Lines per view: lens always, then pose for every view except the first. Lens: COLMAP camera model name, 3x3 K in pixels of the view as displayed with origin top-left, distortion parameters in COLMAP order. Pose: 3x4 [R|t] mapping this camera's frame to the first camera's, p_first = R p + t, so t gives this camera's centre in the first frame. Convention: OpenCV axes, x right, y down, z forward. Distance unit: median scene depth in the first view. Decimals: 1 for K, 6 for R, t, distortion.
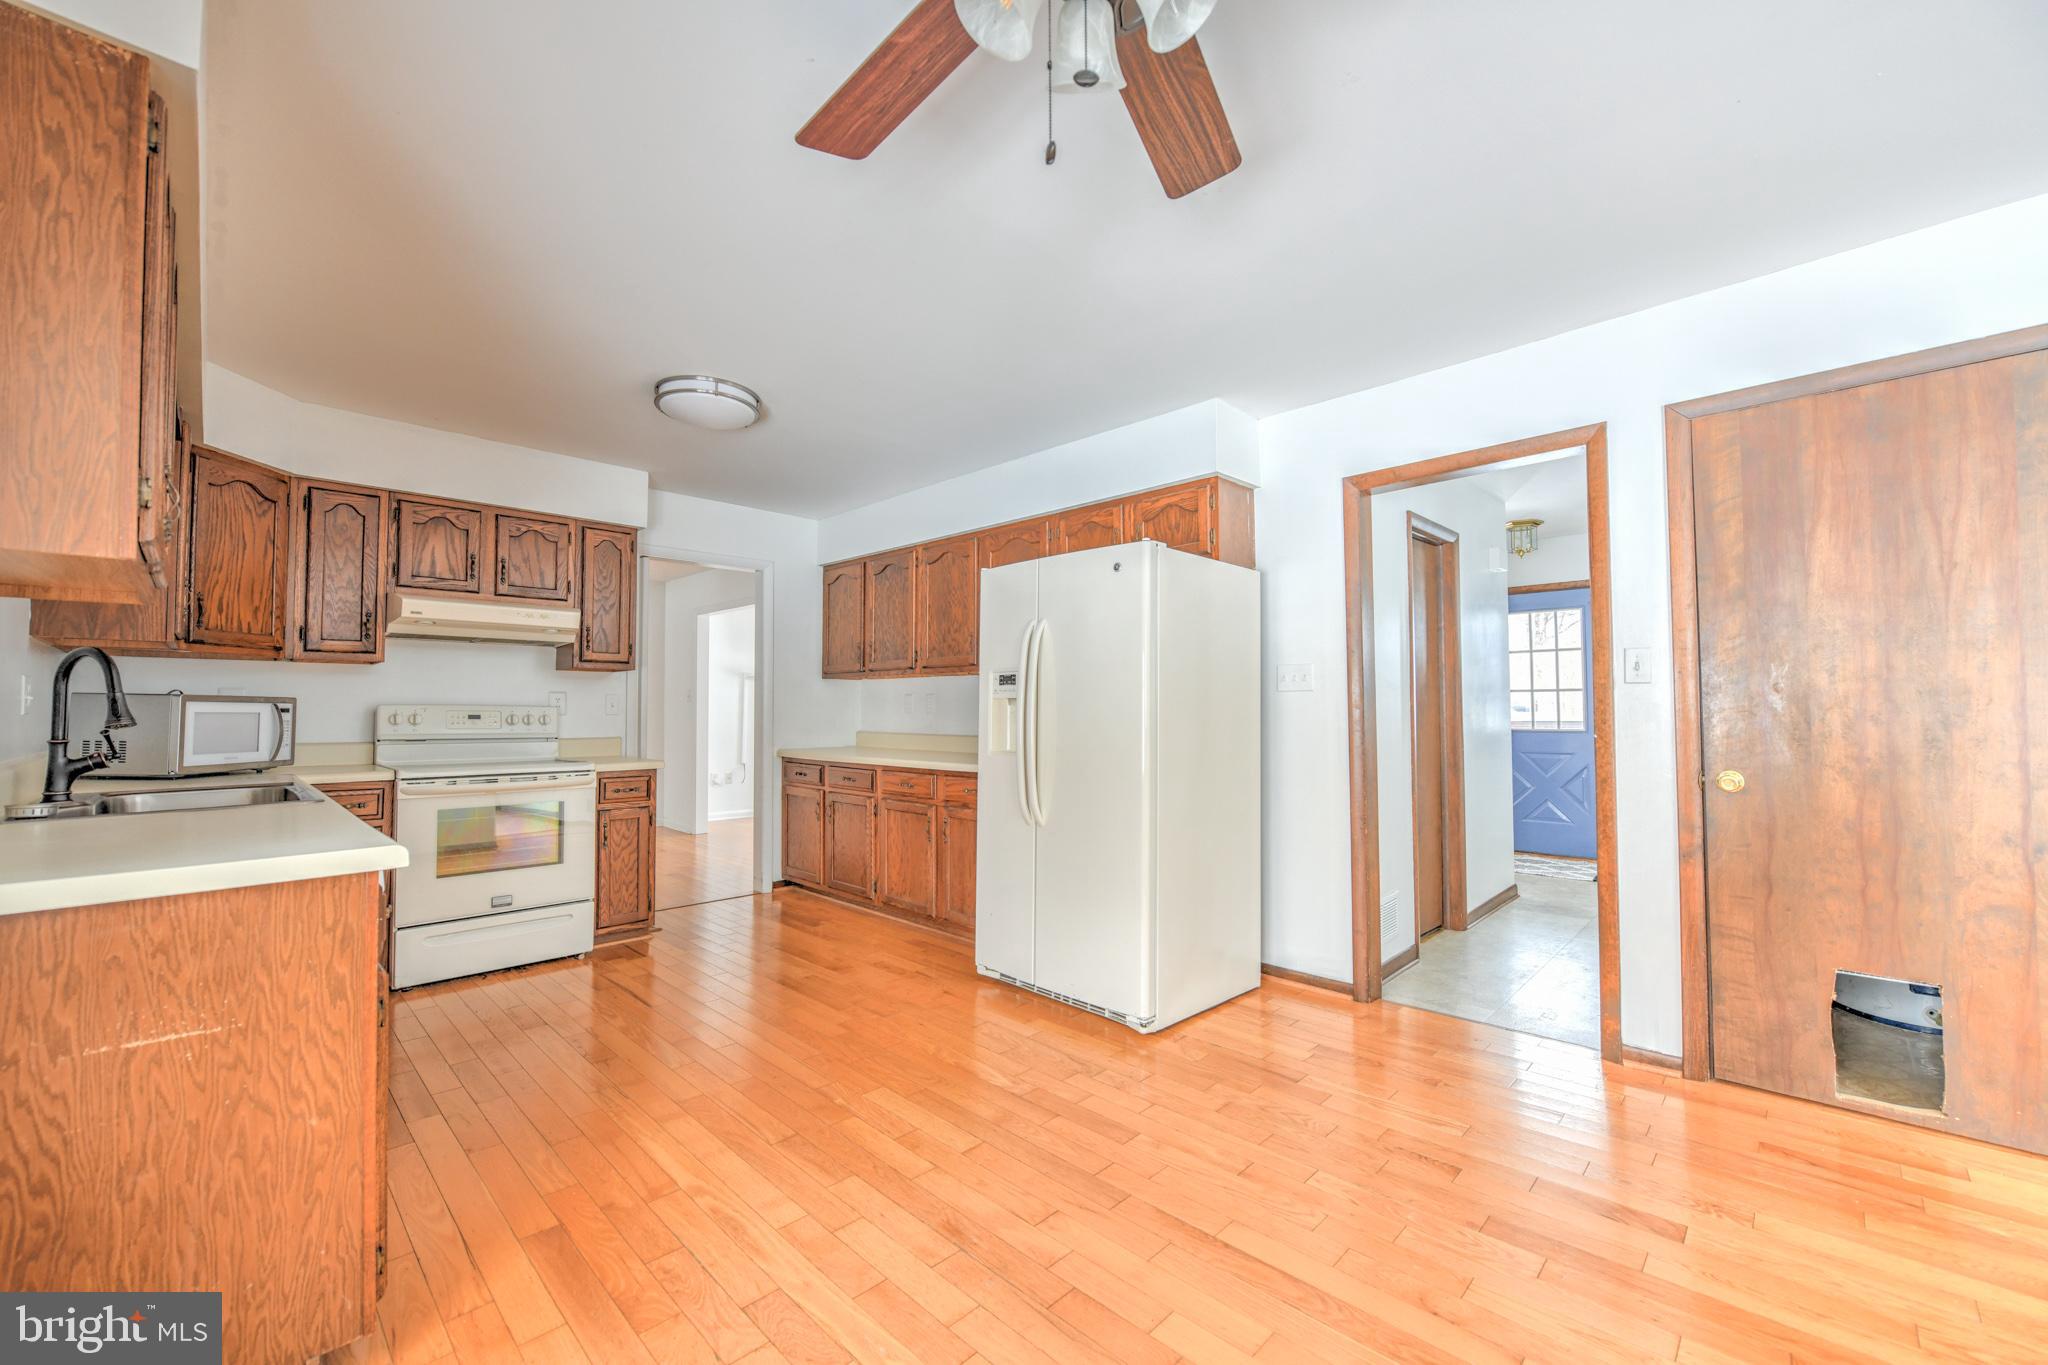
lens RADIAL K [[809.5, 0, 1024.0], [0, 809.5, 682.5], [0, 0, 1]] dist [-0.007932, 0.000336]
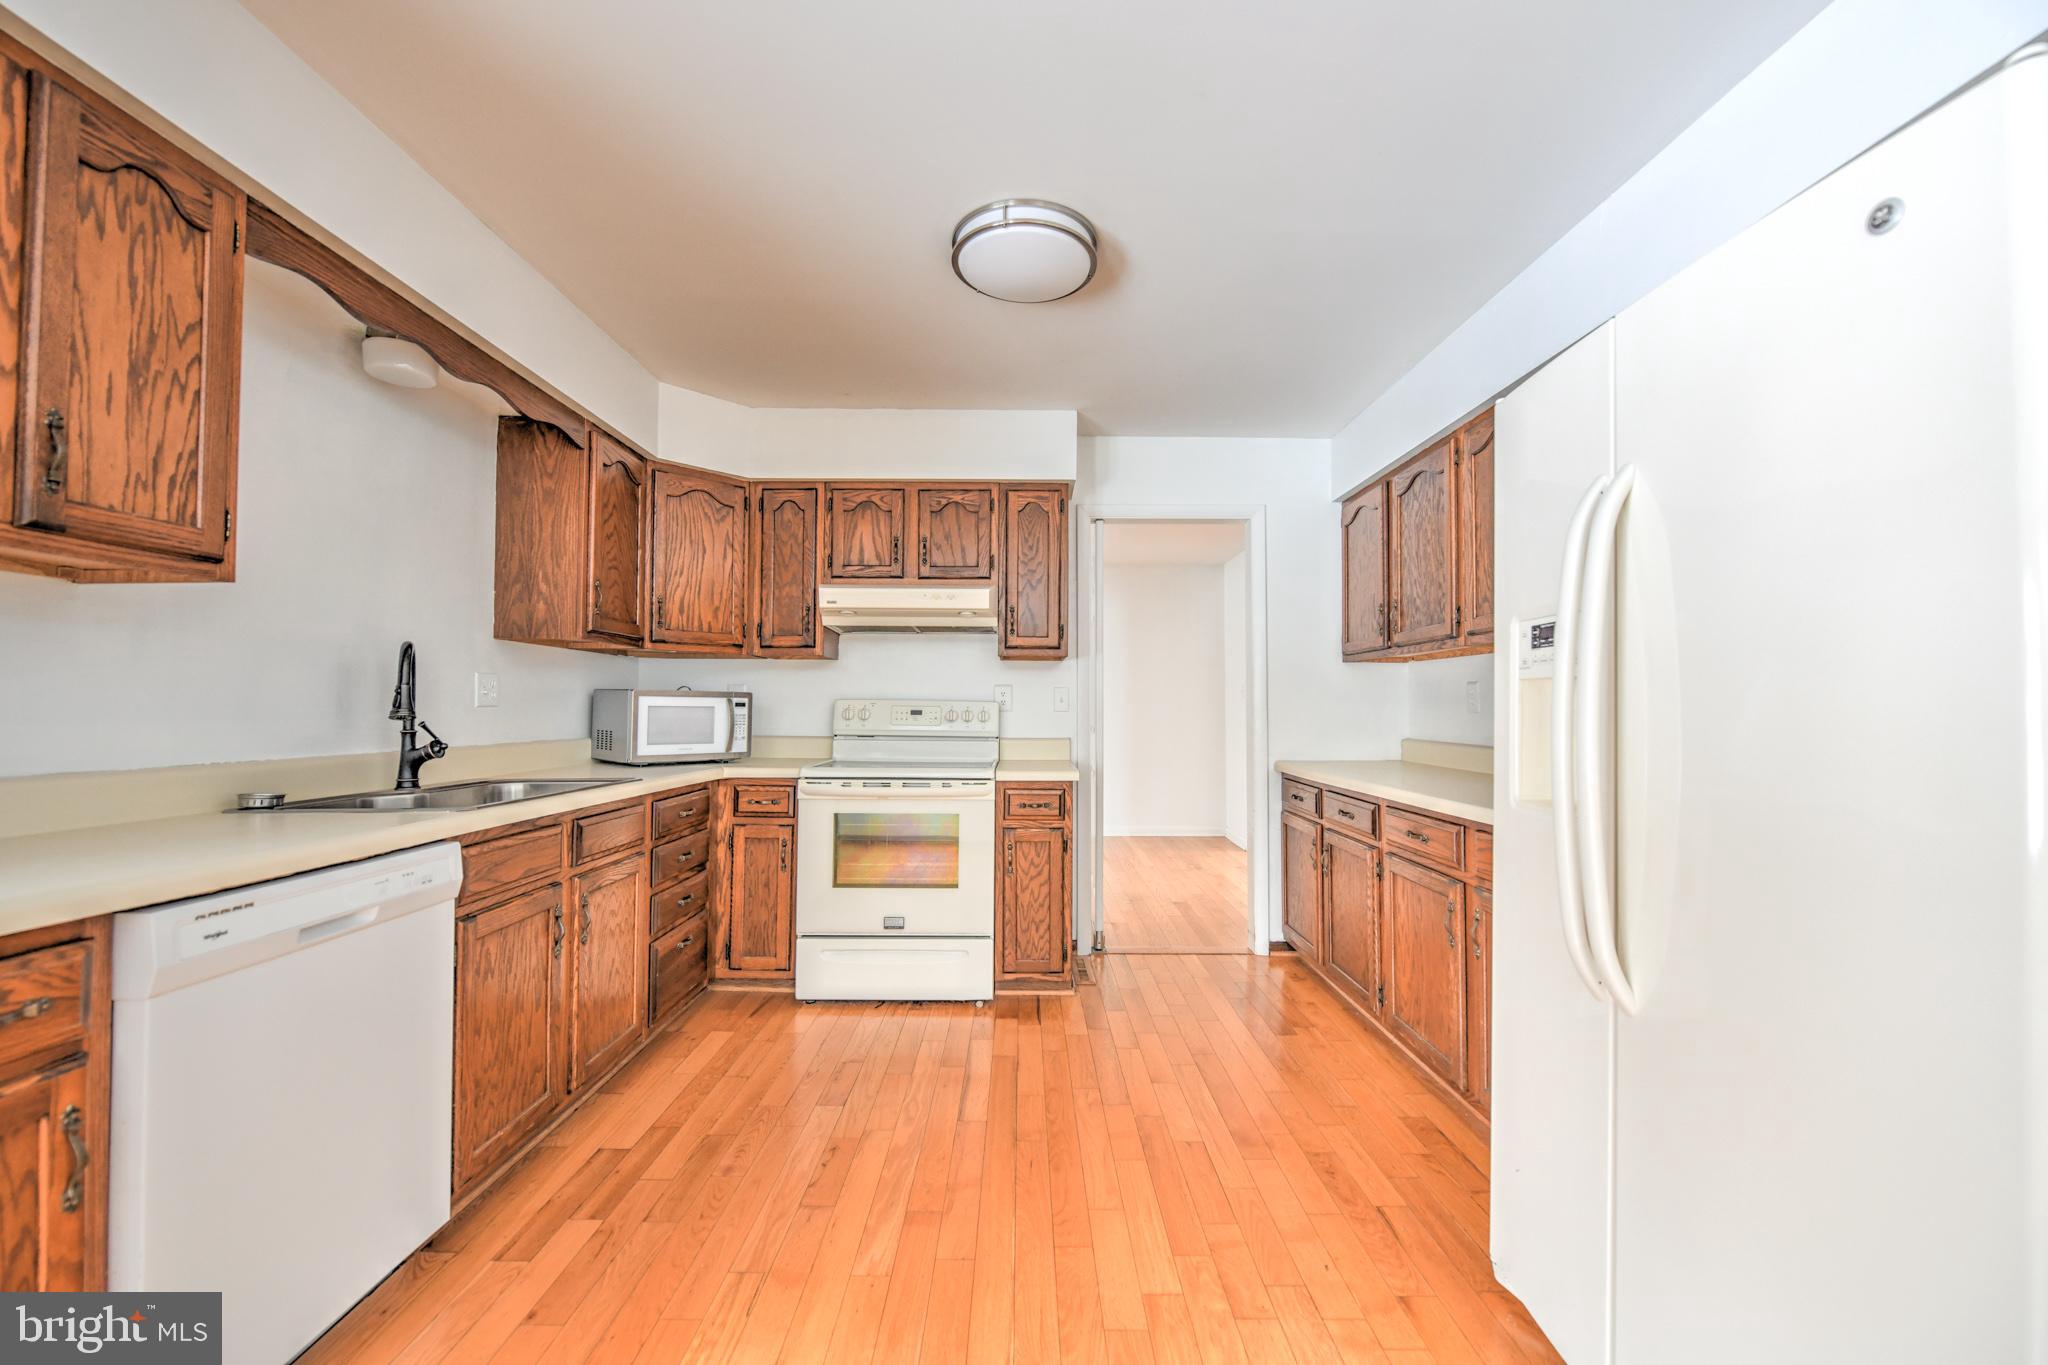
lens RADIAL K [[809.5, 0, 1024.0], [0, 809.5, 682.5], [0, 0, 1]] dist [-0.007932, 0.000336]
pose [[0.704883, -0.016900, -0.709122, 0.073570], [0.019561, 0.999799, -0.004384, 0.014970], [0.709054, -0.010781, 0.705072, 0.439060]]
